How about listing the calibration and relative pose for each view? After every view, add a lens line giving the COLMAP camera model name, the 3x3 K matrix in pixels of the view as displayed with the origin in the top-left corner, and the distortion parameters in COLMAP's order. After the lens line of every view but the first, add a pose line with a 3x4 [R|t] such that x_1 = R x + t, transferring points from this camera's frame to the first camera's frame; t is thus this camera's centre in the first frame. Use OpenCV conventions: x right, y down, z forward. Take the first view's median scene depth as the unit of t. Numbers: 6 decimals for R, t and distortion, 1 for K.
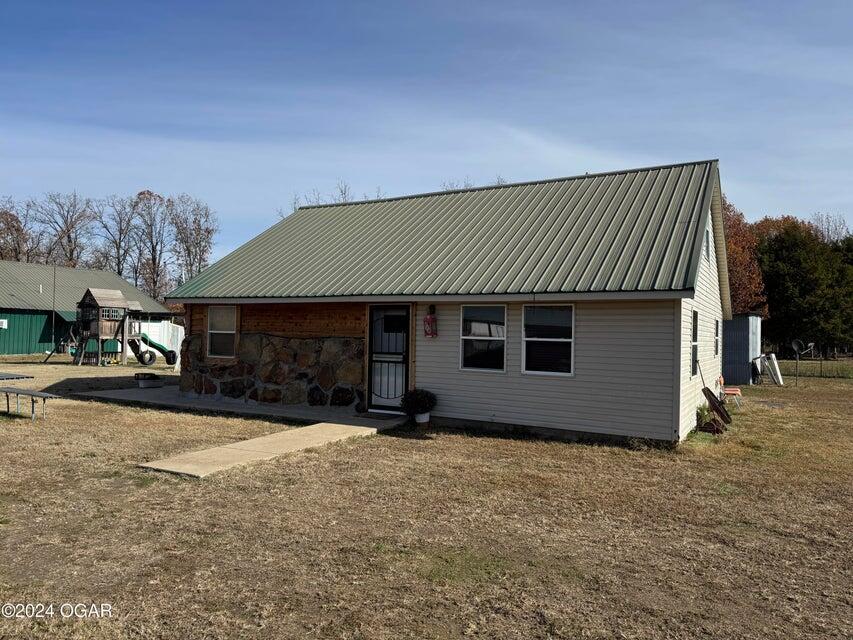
lens RADIAL K [[598.0, 0, 426.5], [0, 598.0, 315.4], [0, 0, 1]] dist [0.014096, -0.001696]
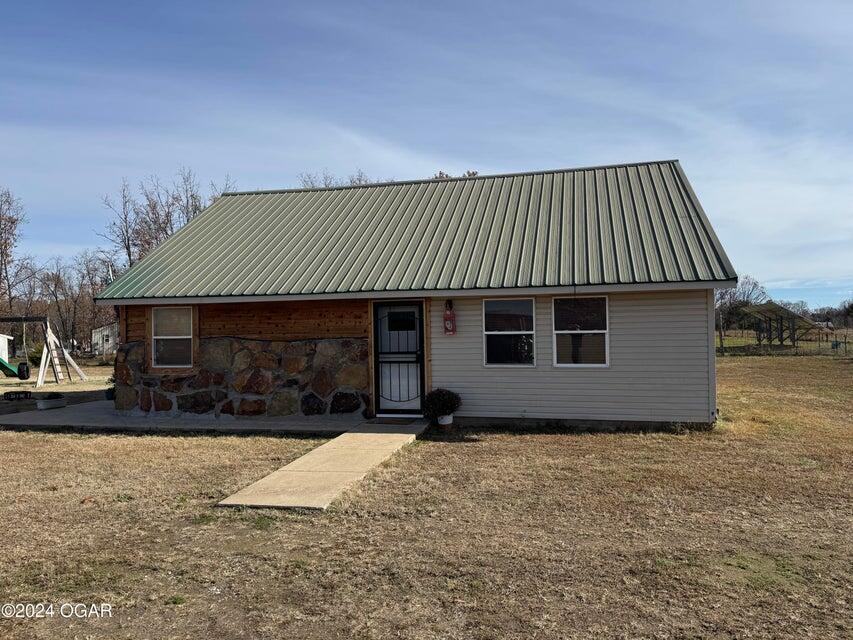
lens RADIAL K [[598.0, 0, 422.5], [0, 598.0, 322.8], [0, 0, 1]] dist [0.014096, -0.001696]
pose [[0.959220, -0.030990, 0.280956, -0.273535], [0.025821, 0.999423, 0.022081, -0.002919], [-0.281478, -0.013926, 0.959467, 0.093787]]
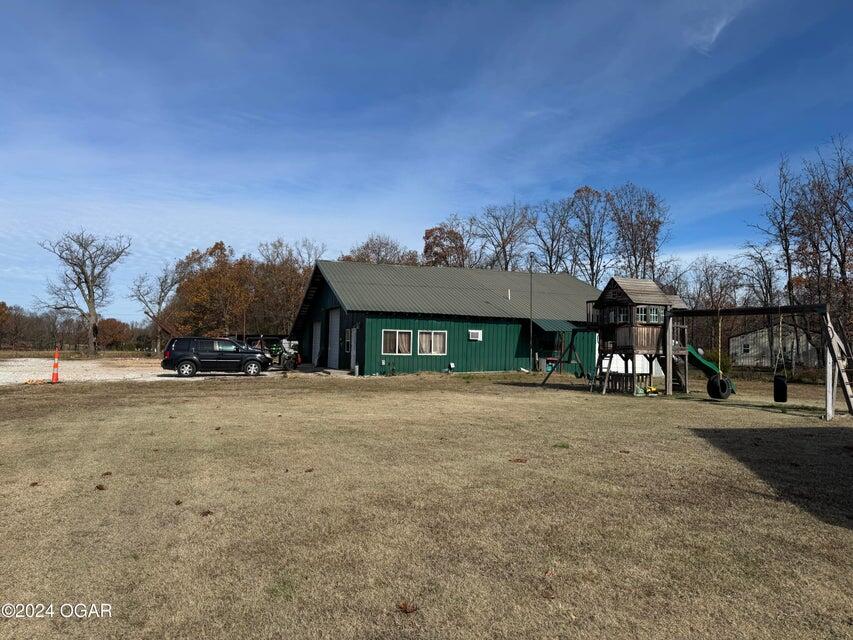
lens RADIAL K [[598.0, 0, 425.6], [0, 598.0, 320.9], [0, 0, 1]] dist [0.014096, -0.001696]
pose [[0.811019, -0.027160, -0.584389, -0.797391], [0.018522, 0.999613, -0.020753, 0.029639], [0.584726, 0.006007, 0.811208, 0.791054]]
